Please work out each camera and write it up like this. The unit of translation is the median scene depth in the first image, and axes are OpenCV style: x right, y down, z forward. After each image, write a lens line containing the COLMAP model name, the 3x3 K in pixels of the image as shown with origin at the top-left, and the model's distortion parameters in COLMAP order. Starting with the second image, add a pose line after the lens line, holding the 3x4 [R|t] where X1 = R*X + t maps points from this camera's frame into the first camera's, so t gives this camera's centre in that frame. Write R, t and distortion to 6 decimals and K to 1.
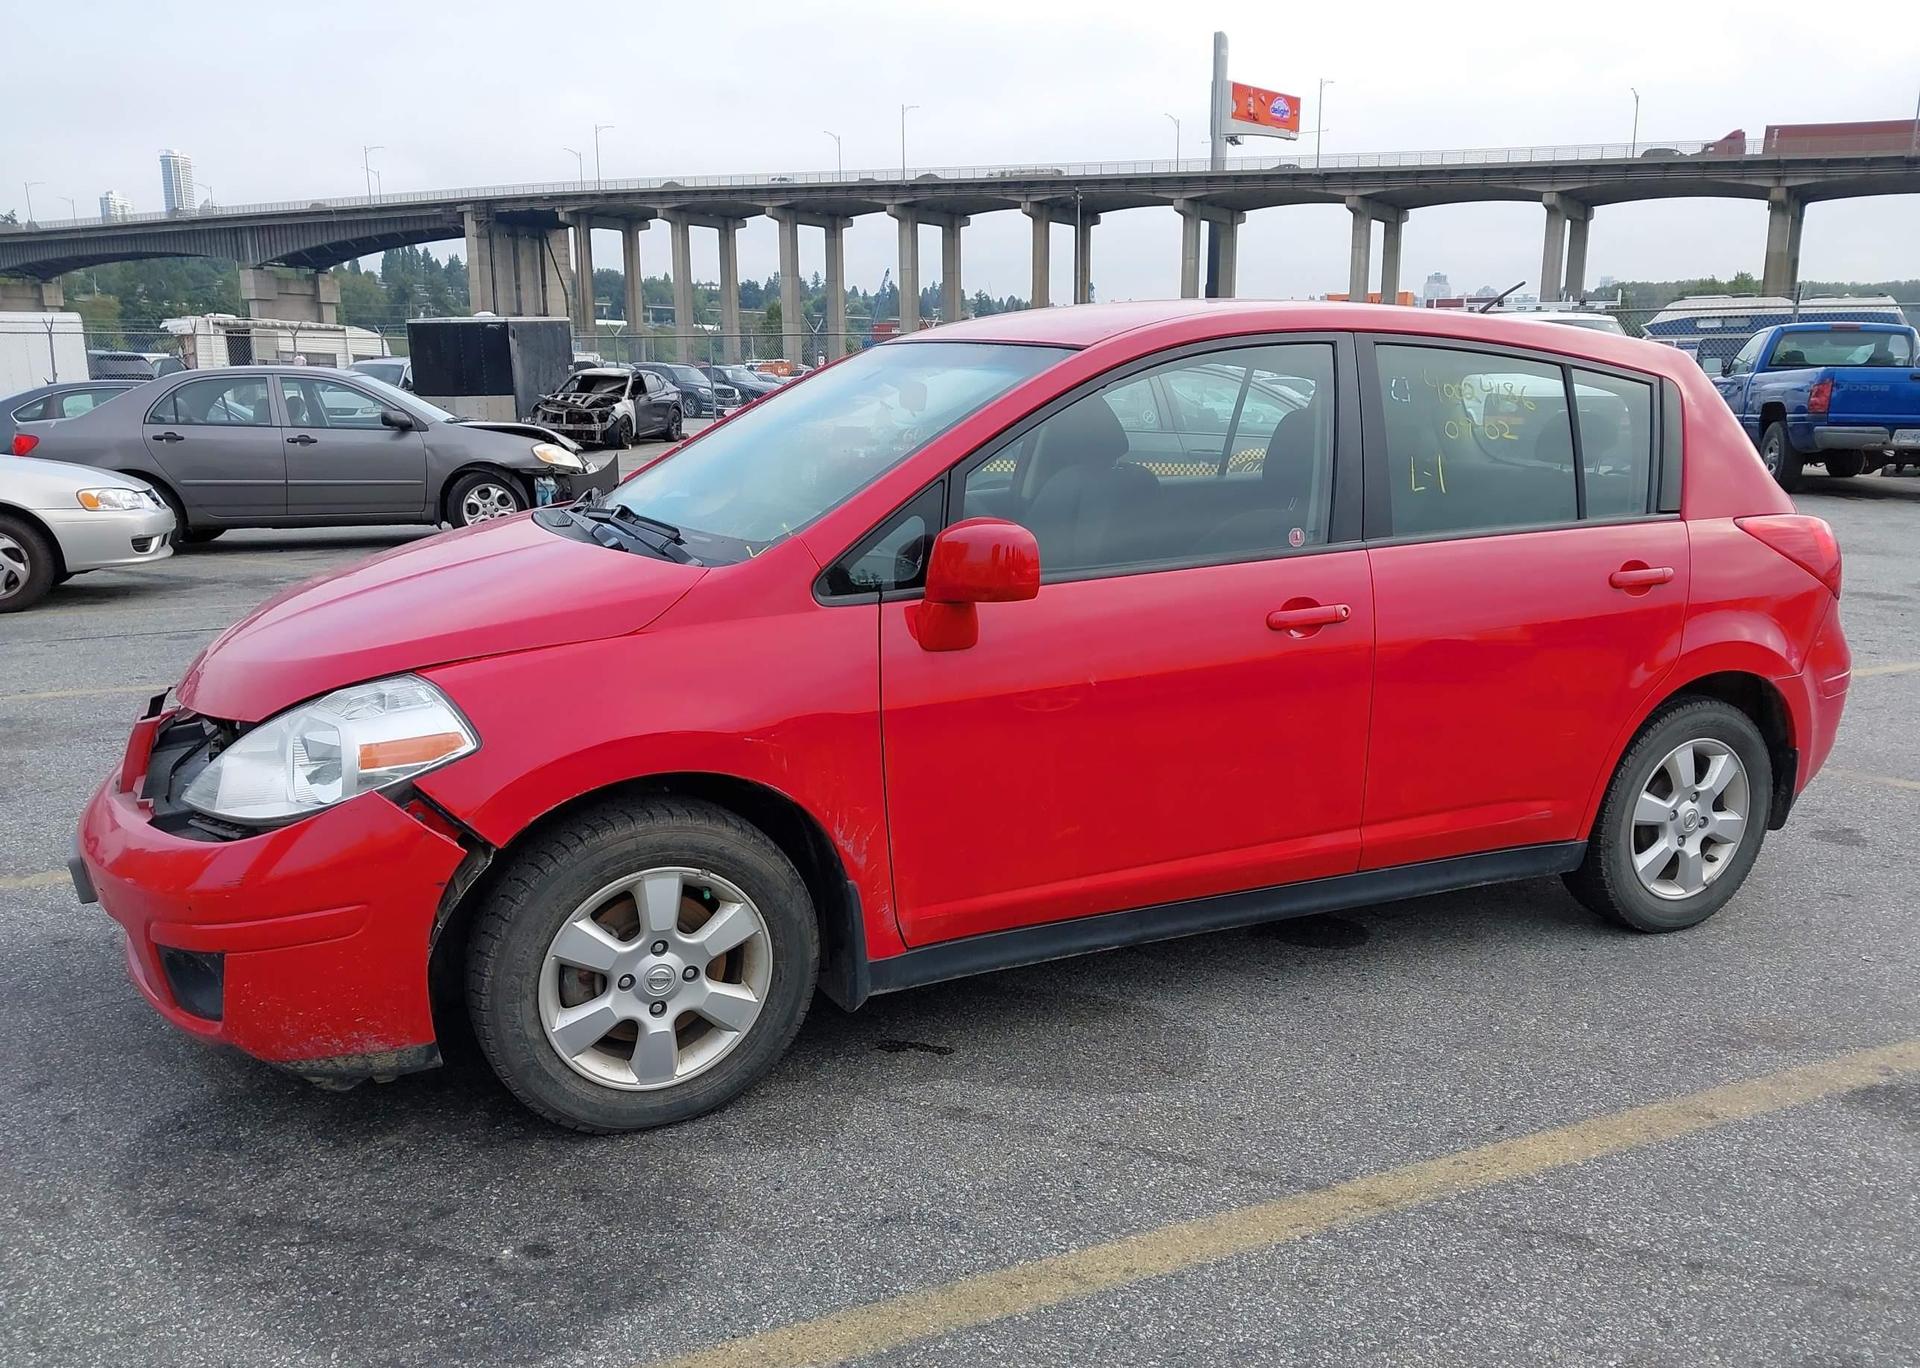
lens RADIAL K [[1526.8, 0, 970.2], [0, 1526.8, 690.9], [0, 0, 1]] dist [0.018686, -0.020694]
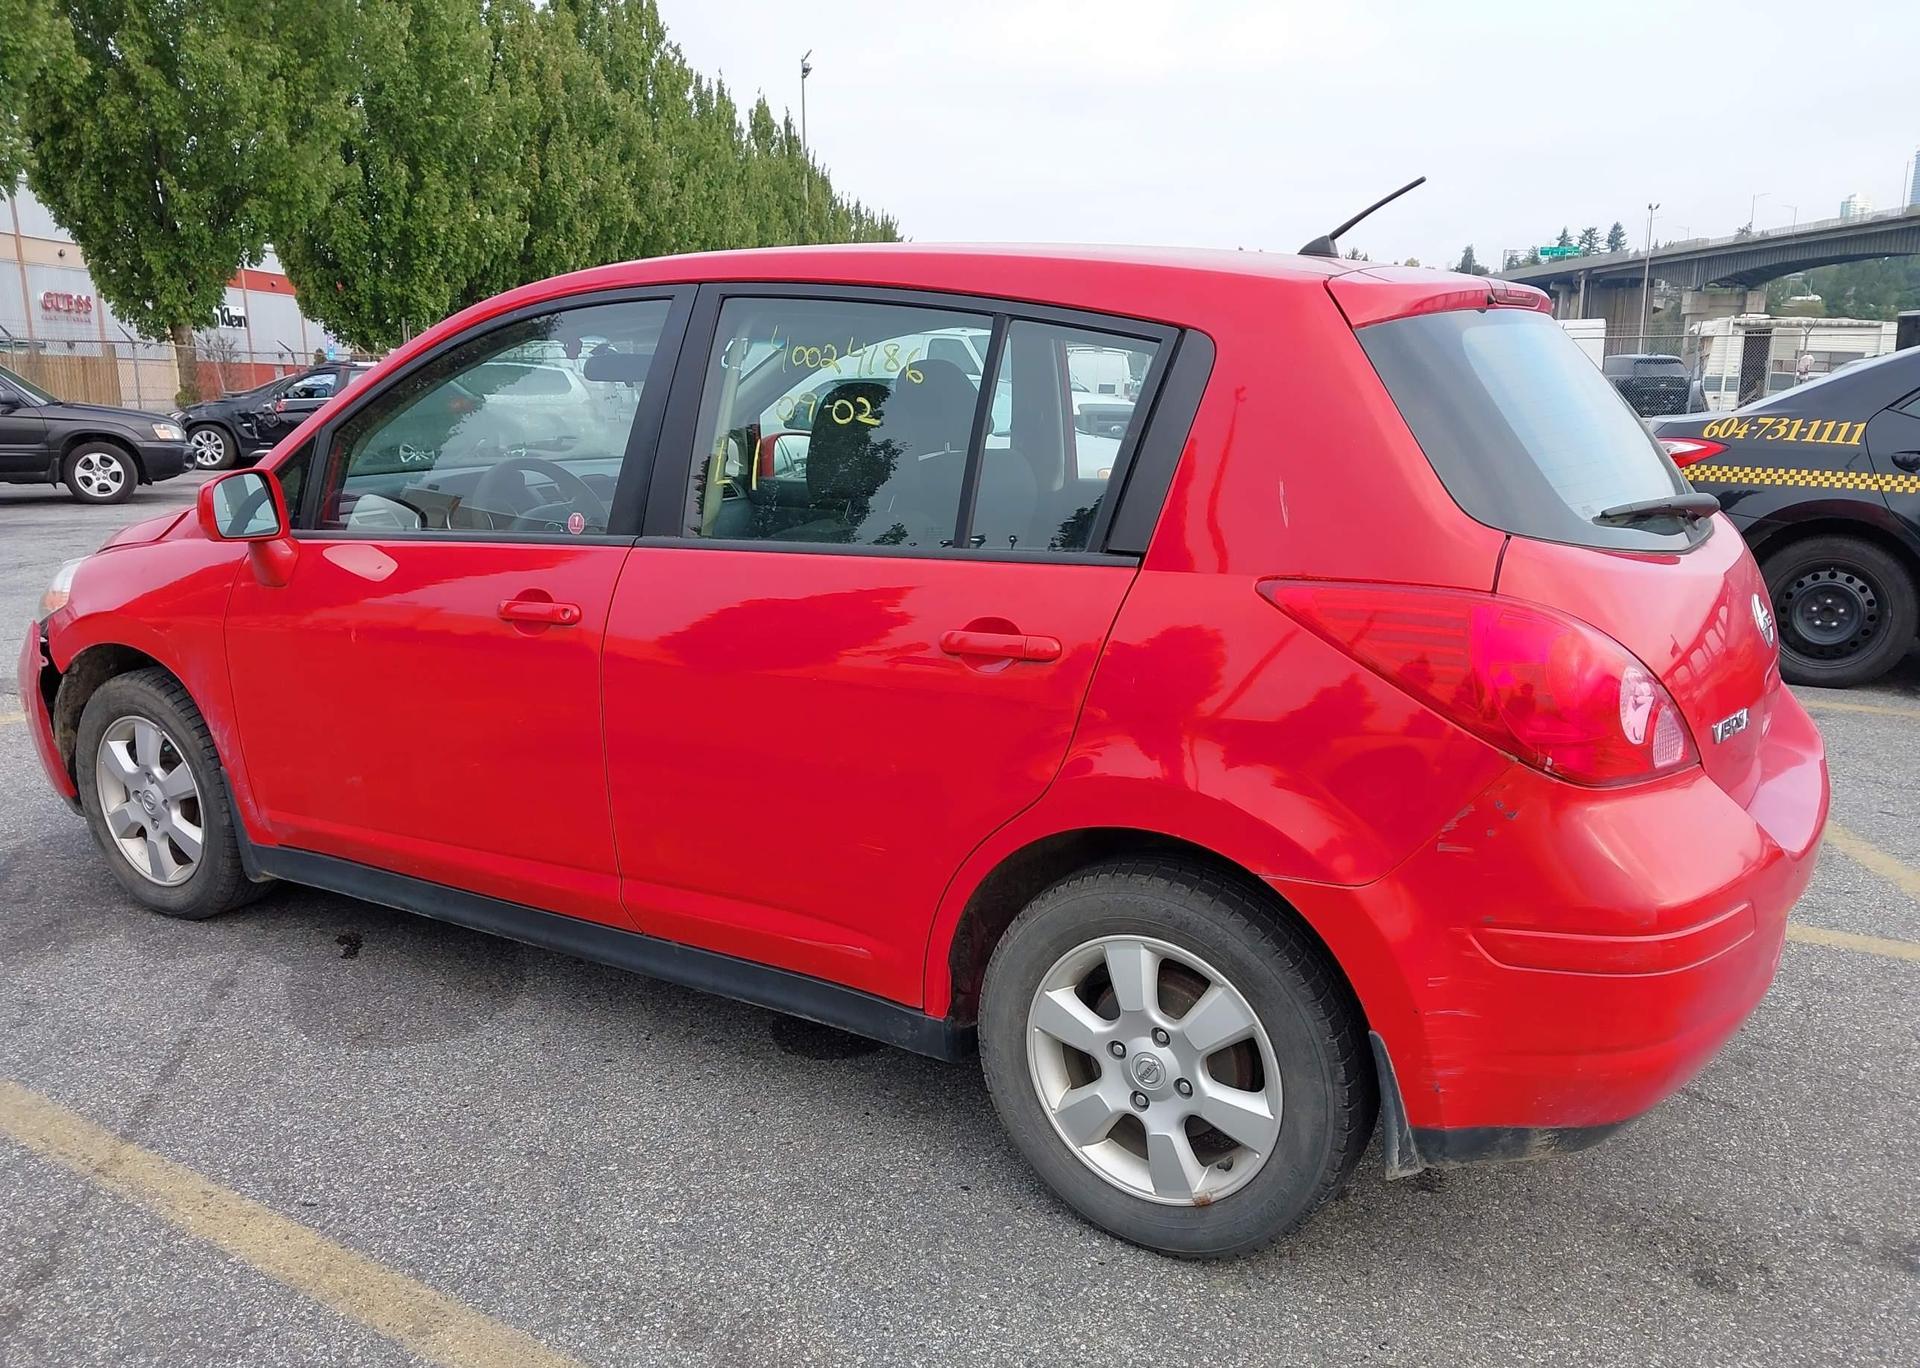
lens RADIAL K [[1526.8, 0, 965.0], [0, 1526.8, 697.2], [0, 0, 1]] dist [0.018686, -0.020694]
pose [[0.531379, 0.167871, -0.830335, 0.974074], [-0.166965, 0.981697, 0.091621, -0.109773], [0.830517, 0.089952, 0.549681, 0.647427]]
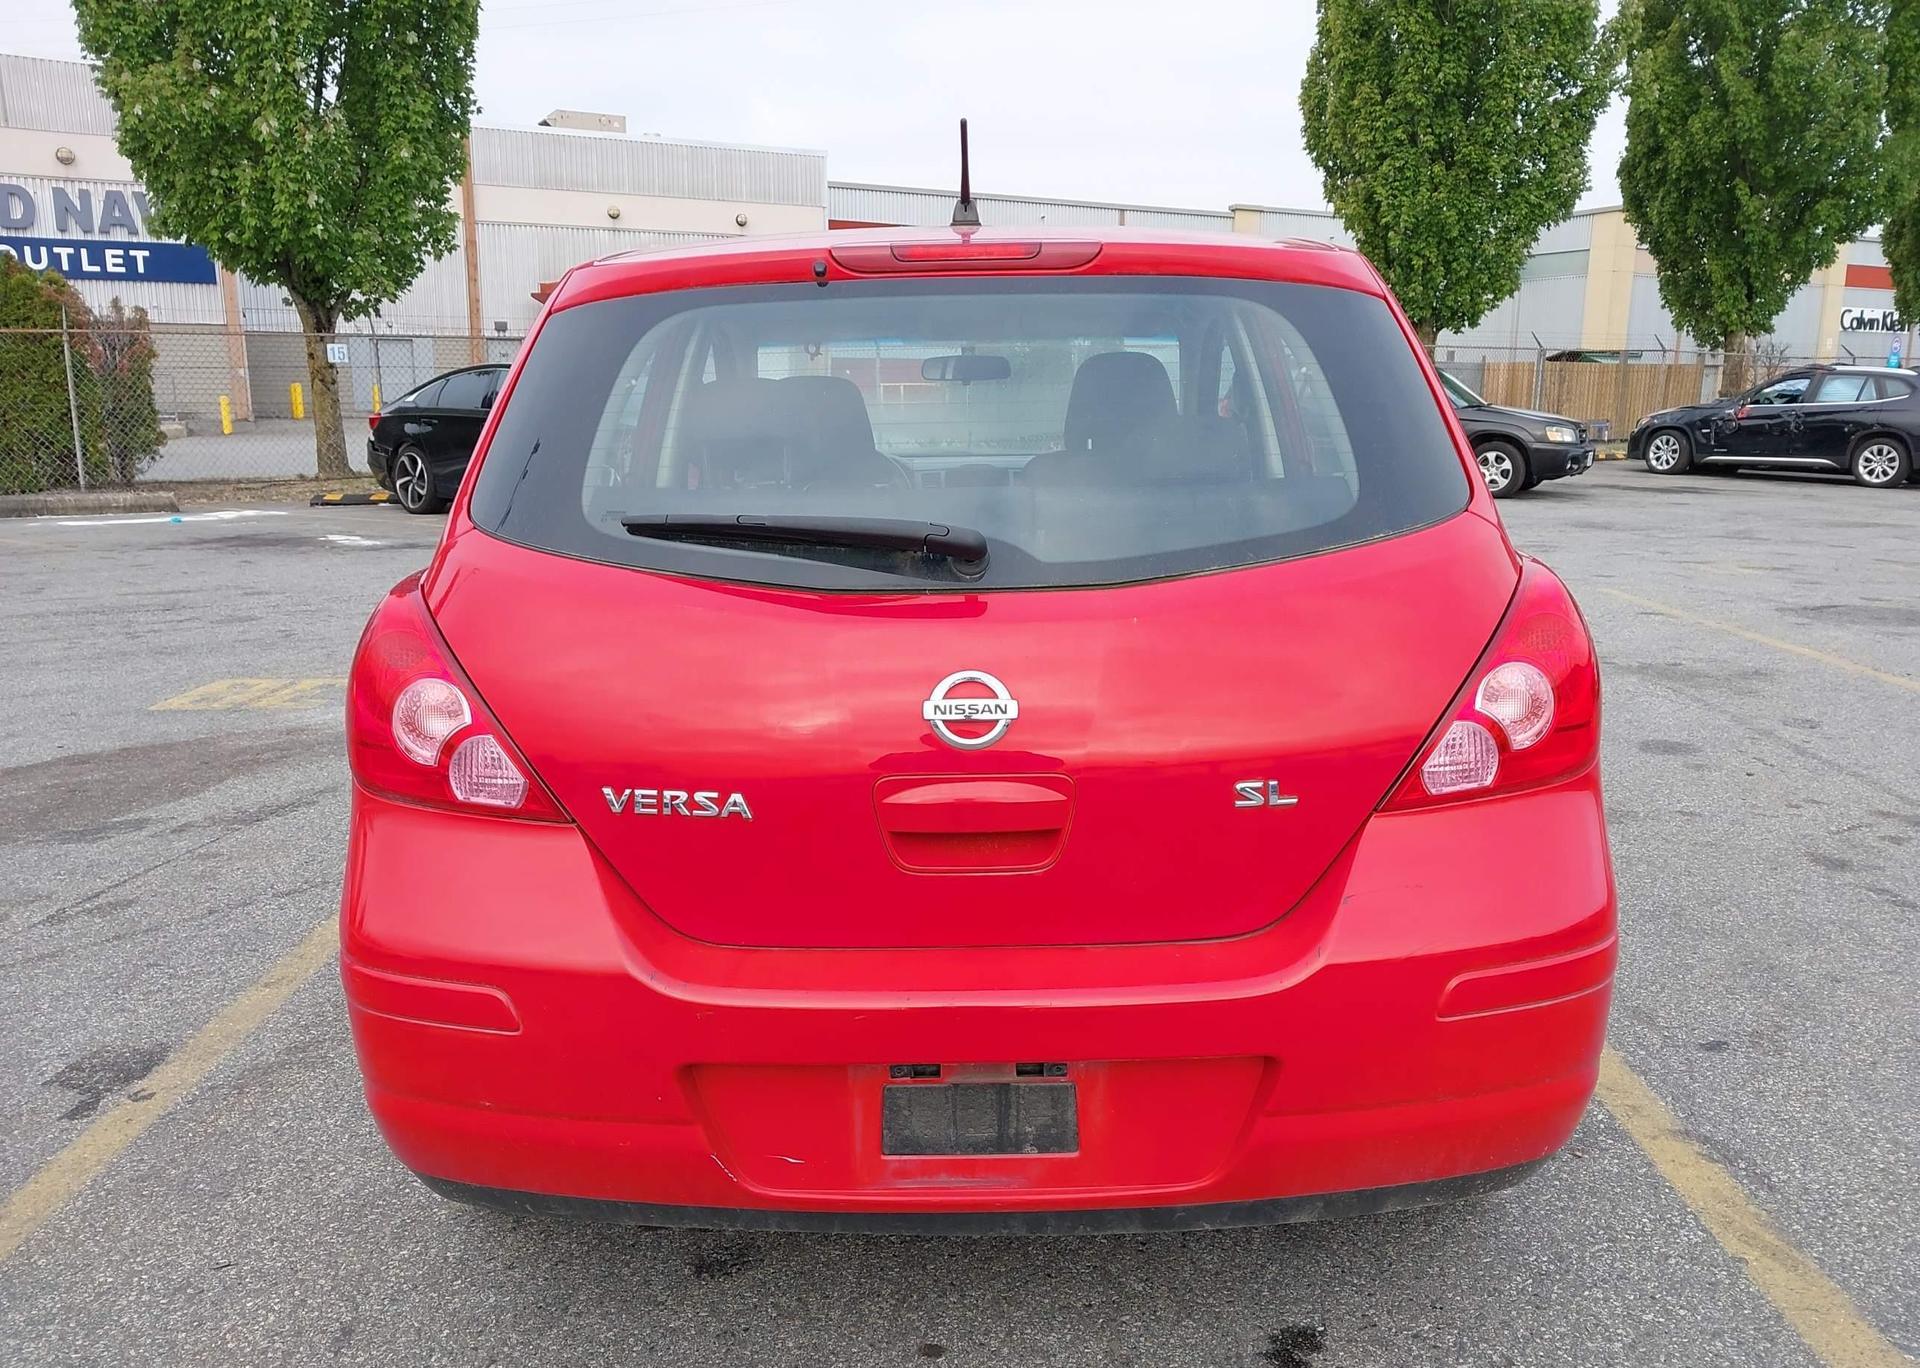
lens RADIAL K [[1526.8, 0, 972.9], [0, 1526.8, 688.0], [0, 0, 1]] dist [0.018686, -0.020694]
pose [[-0.442248, 0.168601, -0.880903, 1.006933], [-0.182249, 0.944788, 0.272325, -0.280007], [0.878181, 0.280978, -0.387103, 1.516519]]
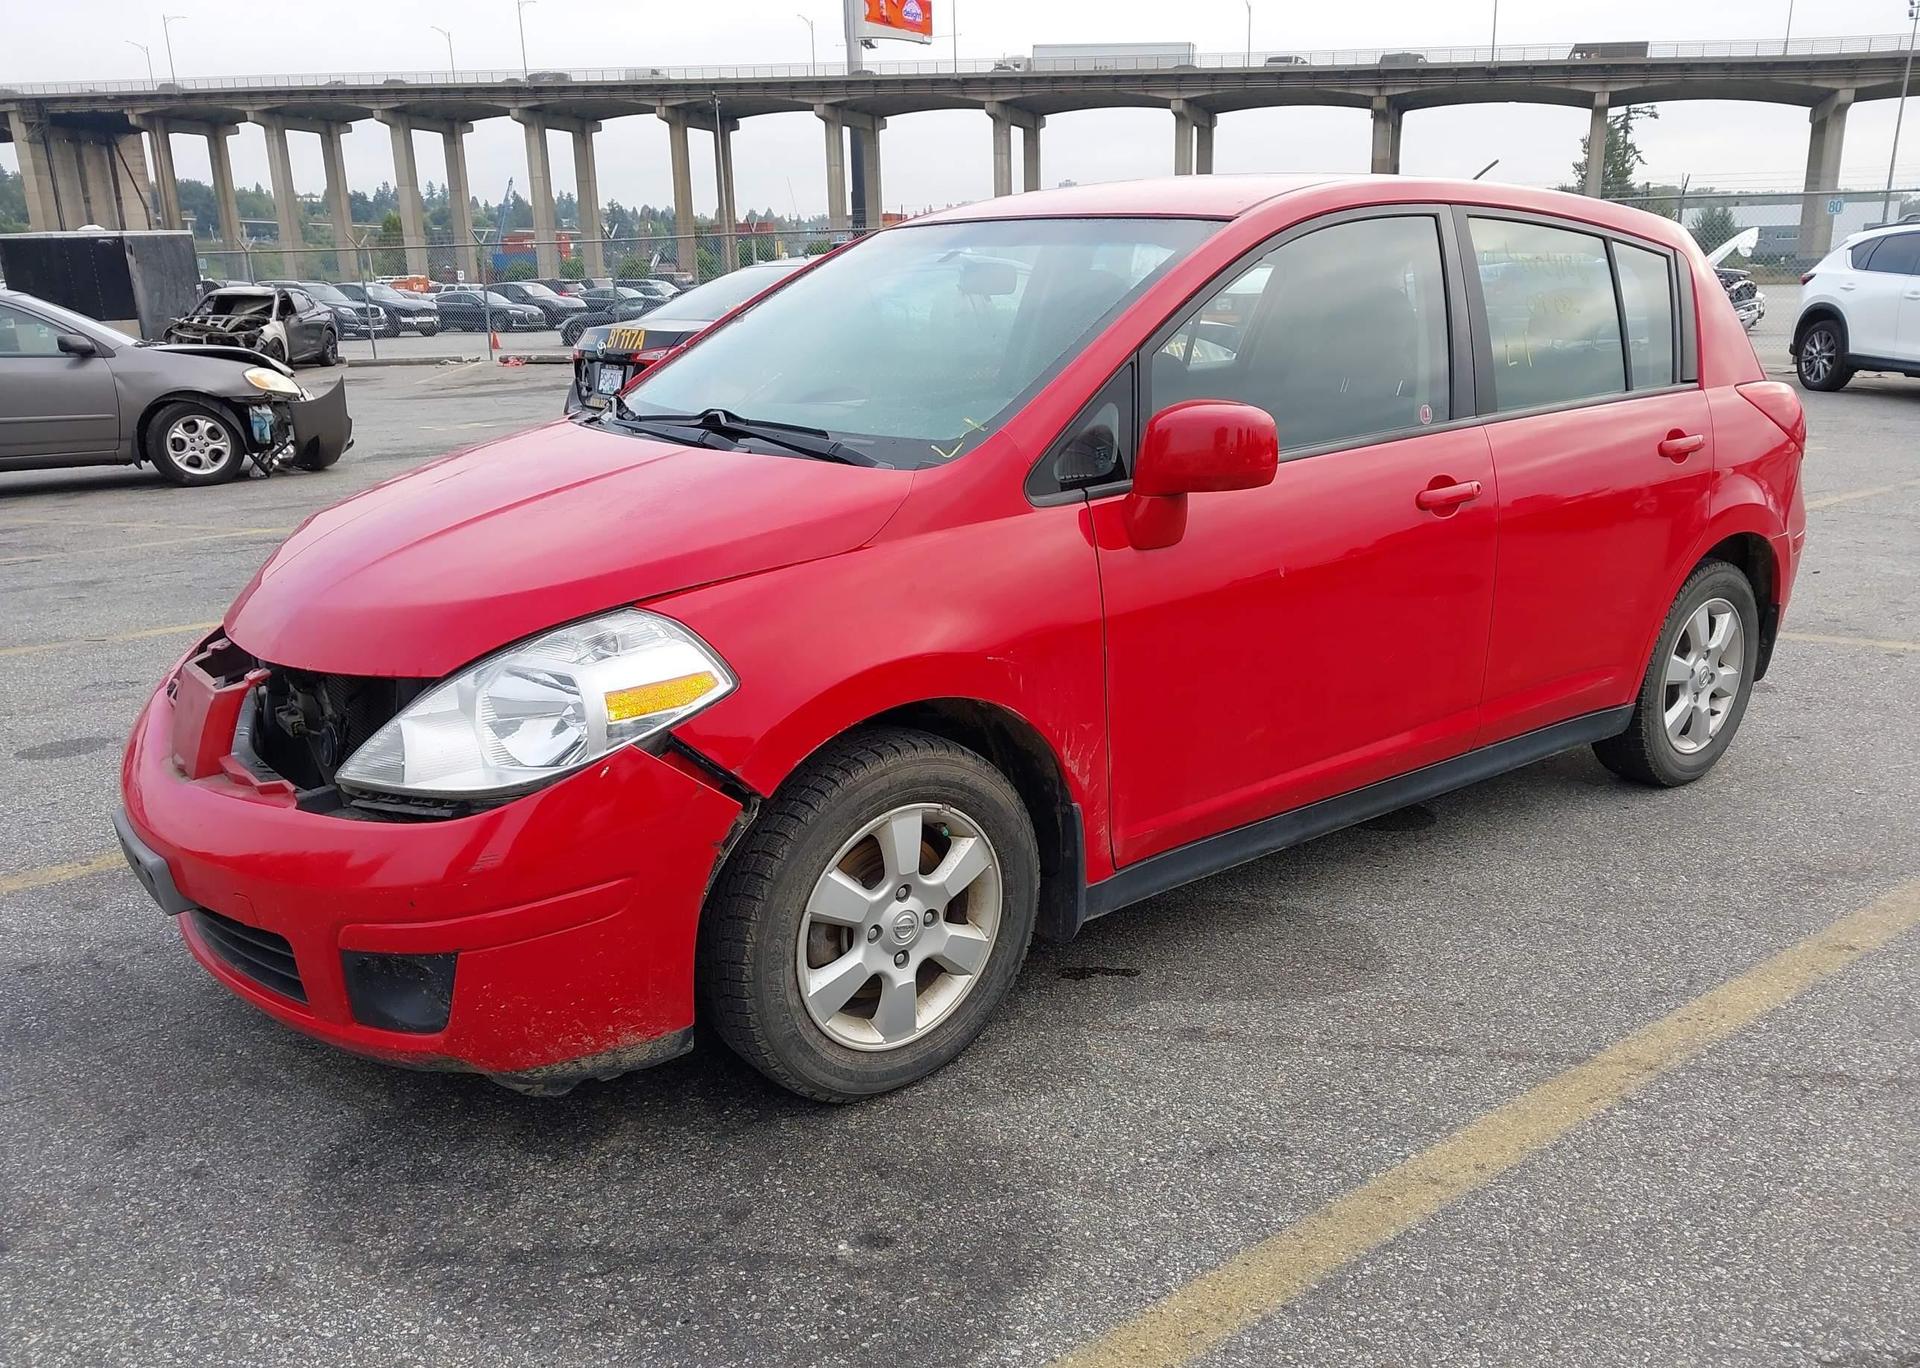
lens RADIAL K [[1526.8, 0, 971.6], [0, 1526.8, 698.7], [0, 0, 1]] dist [0.018686, -0.020694]
pose [[0.973863, -0.077460, 0.213521, -0.265089], [0.064731, 0.995719, 0.065989, -0.003001], [-0.217718, -0.050443, 0.974707, 0.088908]]
